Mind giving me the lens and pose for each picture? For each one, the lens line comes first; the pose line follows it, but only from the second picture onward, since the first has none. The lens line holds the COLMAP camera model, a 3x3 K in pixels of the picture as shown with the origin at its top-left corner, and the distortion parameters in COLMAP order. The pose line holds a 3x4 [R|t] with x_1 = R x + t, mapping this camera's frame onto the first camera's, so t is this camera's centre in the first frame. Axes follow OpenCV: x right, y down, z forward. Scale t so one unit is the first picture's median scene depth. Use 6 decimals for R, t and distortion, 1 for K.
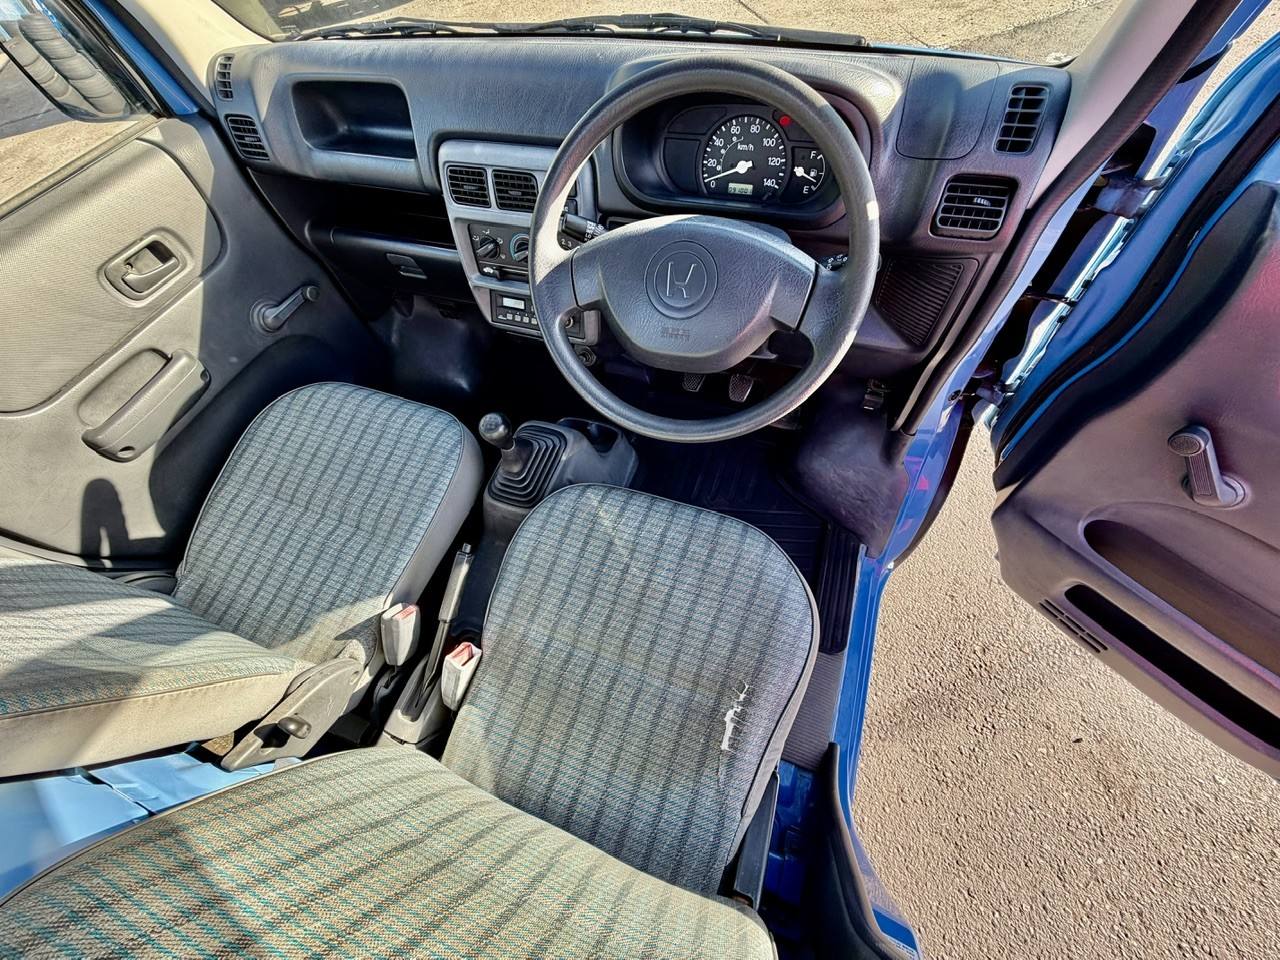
lens RADIAL K [[509.1, 0, 638.6], [0, 509.1, 474.4], [0, 0, 1]] dist [0.001232, -0.000440]
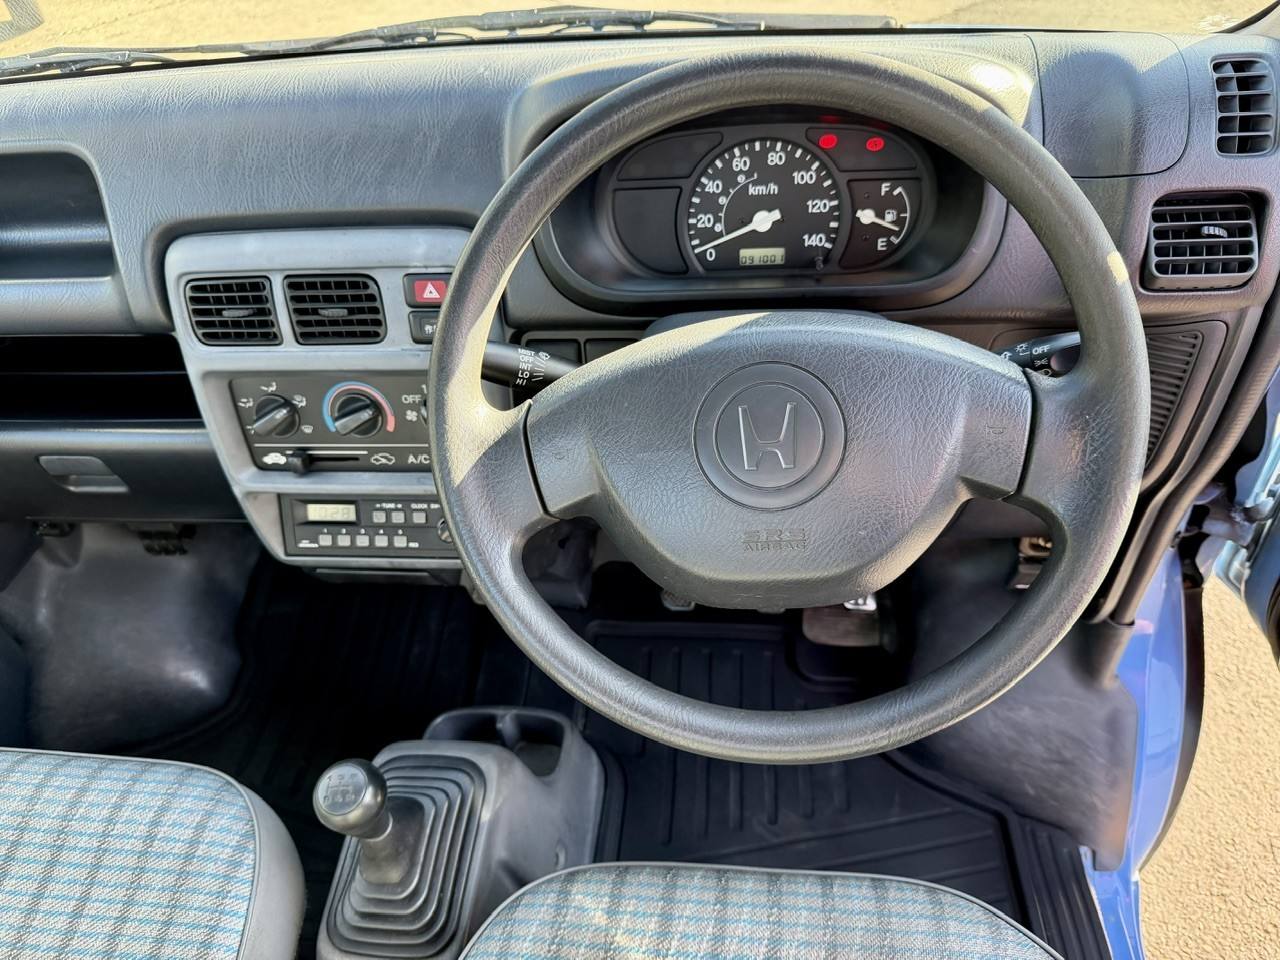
lens RADIAL K [[919.1, 0, 640.3], [0, 919.1, 485.7], [0, 0, 1]] dist [0.004763, -0.027079]
pose [[0.967582, -0.160729, 0.194810, -0.151893], [0.206534, 0.947511, -0.244061, -0.100769], [-0.145357, 0.276384, 0.949991, 0.131437]]
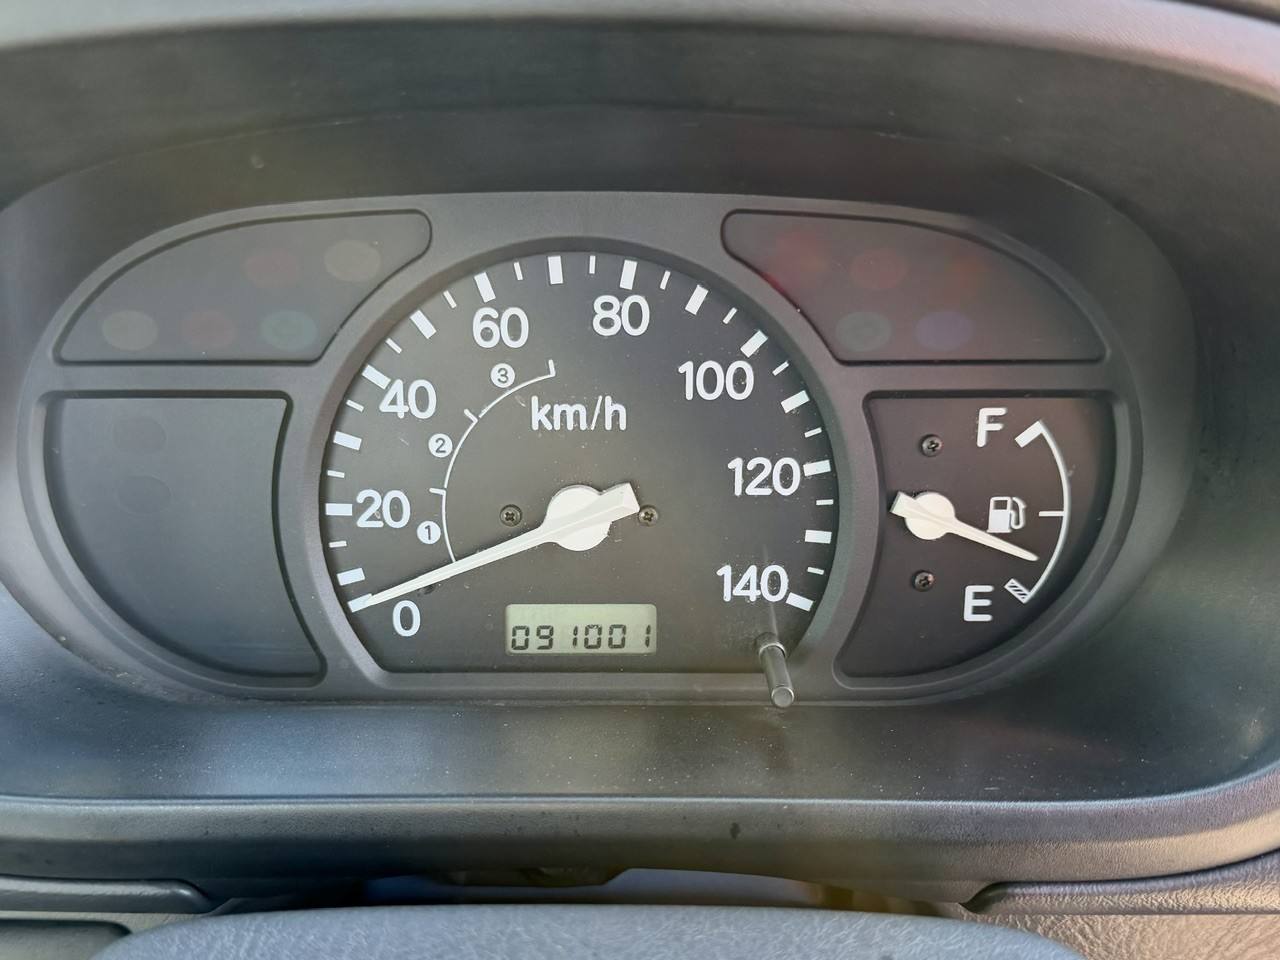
lens RADIAL K [[919.1, 0, 667.3], [0, 919.1, 514.9], [0, 0, 1]] dist [0.004763, -0.027079]
pose [[0.930383, -0.096390, 0.353690, 0.114822], [0.246330, 0.878918, -0.408442, -0.432237], [-0.271495, 0.467132, 0.841474, 0.674996]]
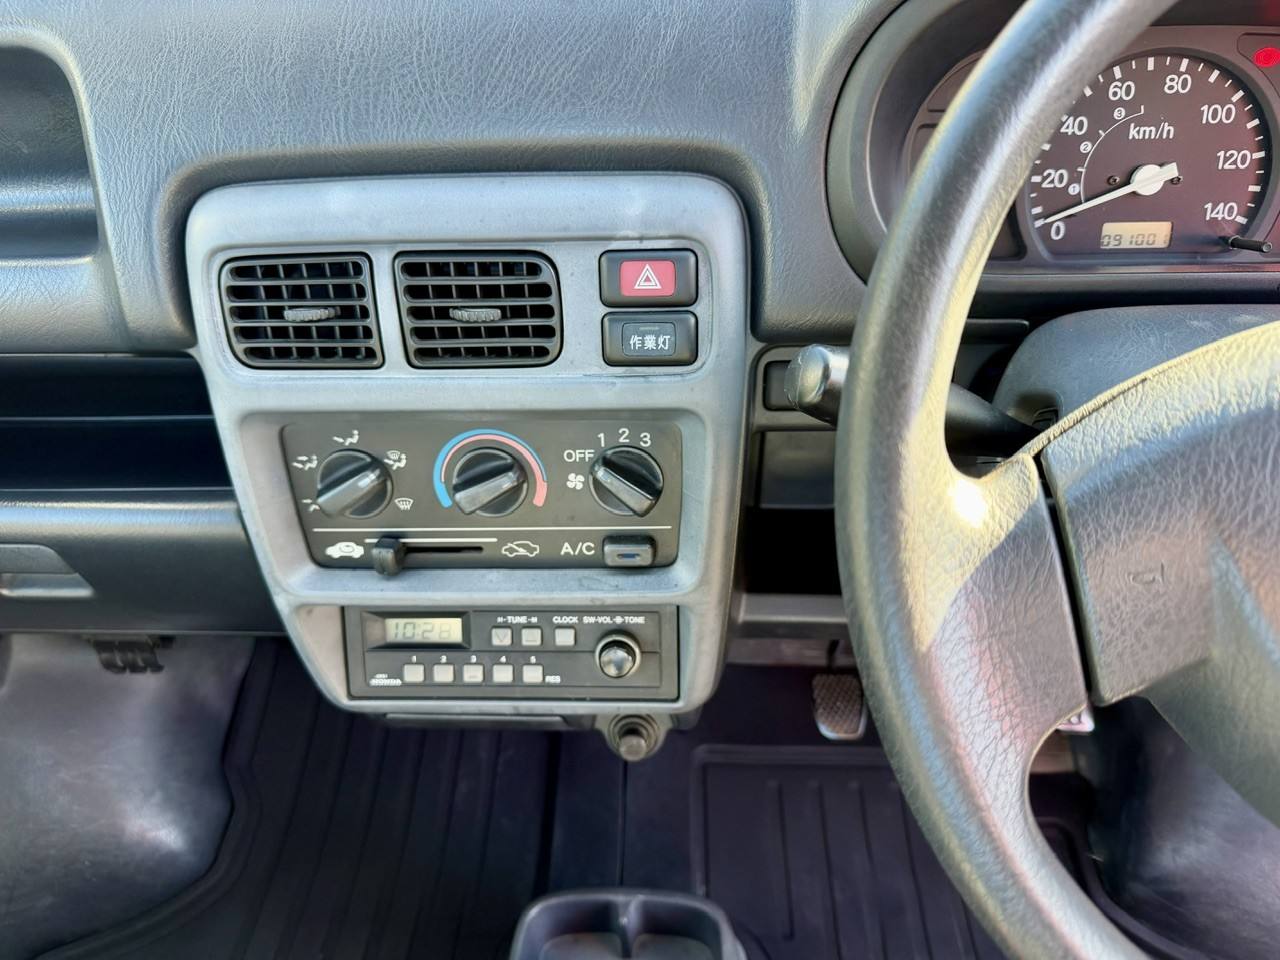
lens RADIAL K [[919.1, 0, 641.7], [0, 919.1, 485.1], [0, 0, 1]] dist [0.004763, -0.027079]
pose [[0.950674, -0.152160, 0.270307, -0.310129], [0.230406, 0.929831, -0.286927, -0.270962], [-0.207681, 0.335054, 0.919025, 0.498871]]
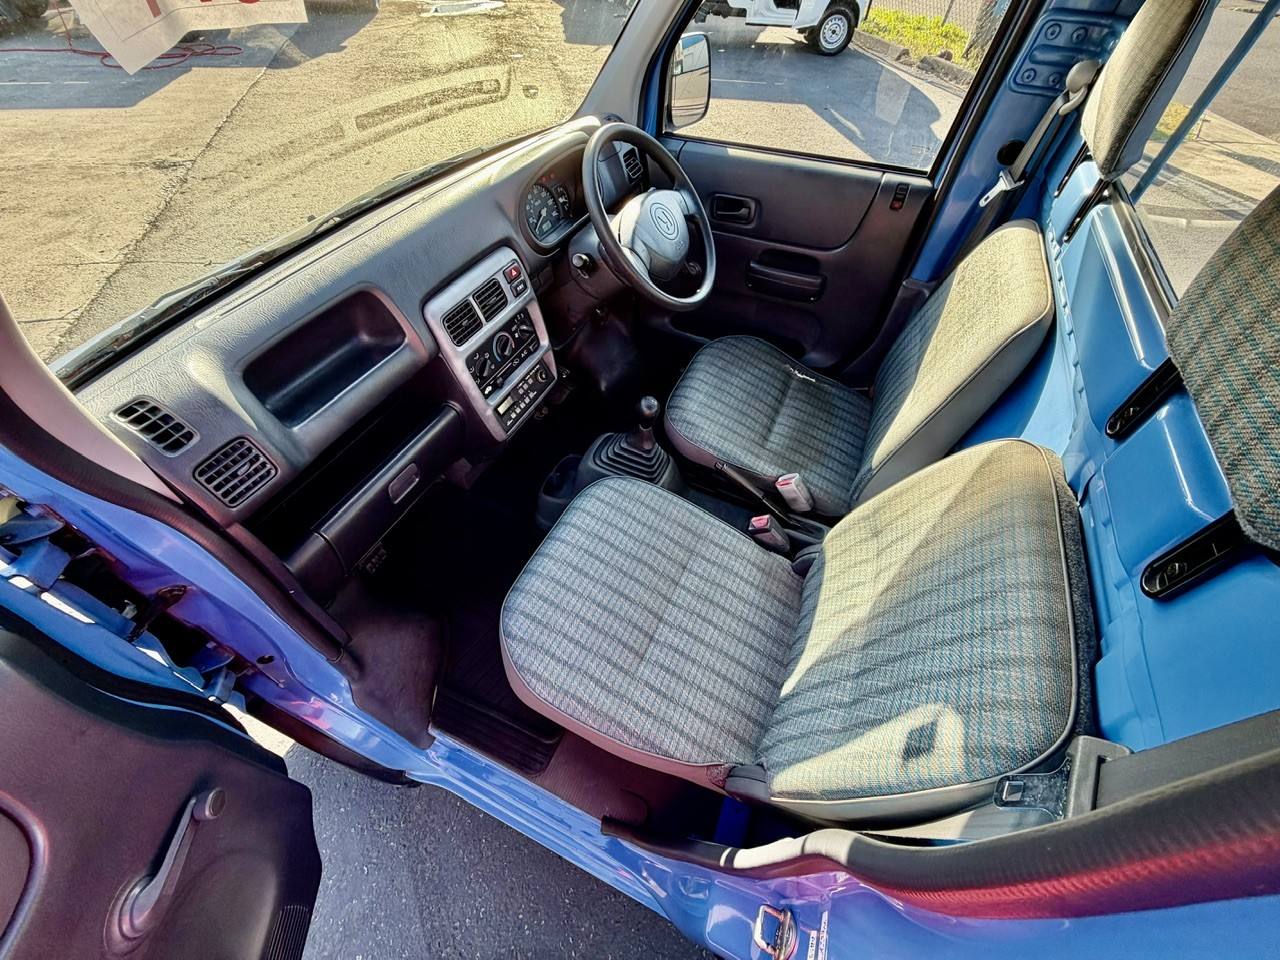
lens RADIAL K [[509.1, 0, 633.0], [0, 509.1, 478.8], [0, 0, 1]] dist [0.001232, -0.000440]
pose [[0.069166, -0.683852, 0.726334, -1.379779], [0.845628, 0.426466, 0.320997, -0.470762], [-0.529272, 0.592007, 0.607782, 0.329993]]
